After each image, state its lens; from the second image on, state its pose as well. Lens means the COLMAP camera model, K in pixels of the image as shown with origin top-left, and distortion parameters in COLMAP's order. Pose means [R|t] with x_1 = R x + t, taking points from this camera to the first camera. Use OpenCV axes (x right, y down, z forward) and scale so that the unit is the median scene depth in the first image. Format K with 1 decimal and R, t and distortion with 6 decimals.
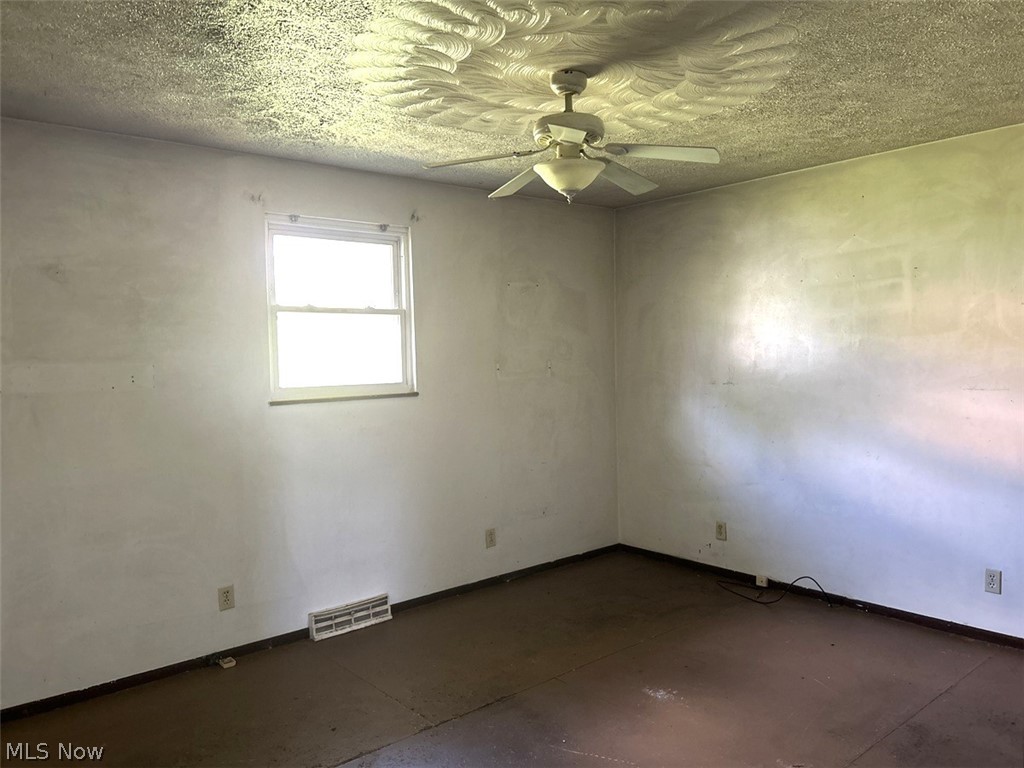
lens RADIAL K [[768.6, 0, 516.9], [0, 768.6, 387.7], [0, 0, 1]] dist [0.054929, -0.059539]
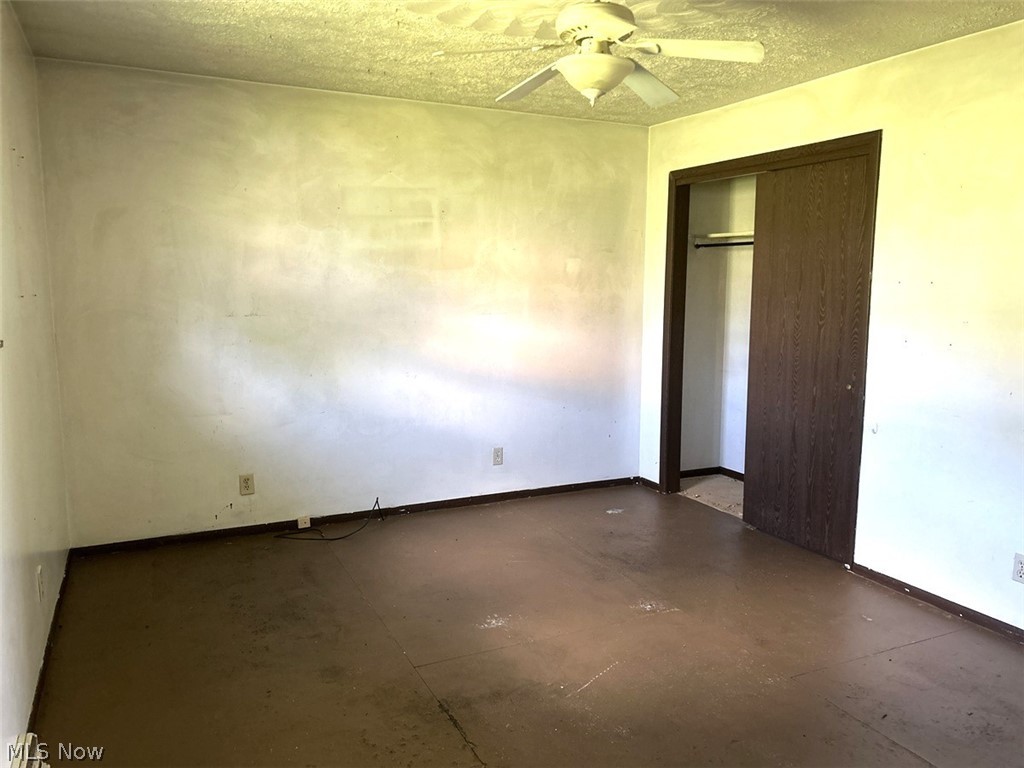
lens RADIAL K [[768.6, 0, 517.1], [0, 768.6, 385.2], [0, 0, 1]] dist [0.054929, -0.059539]
pose [[0.249515, -0.107746, 0.962358, -0.581760], [0.032901, 0.994160, 0.102776, -0.008127], [-0.967812, 0.006018, 0.251603, 0.570619]]
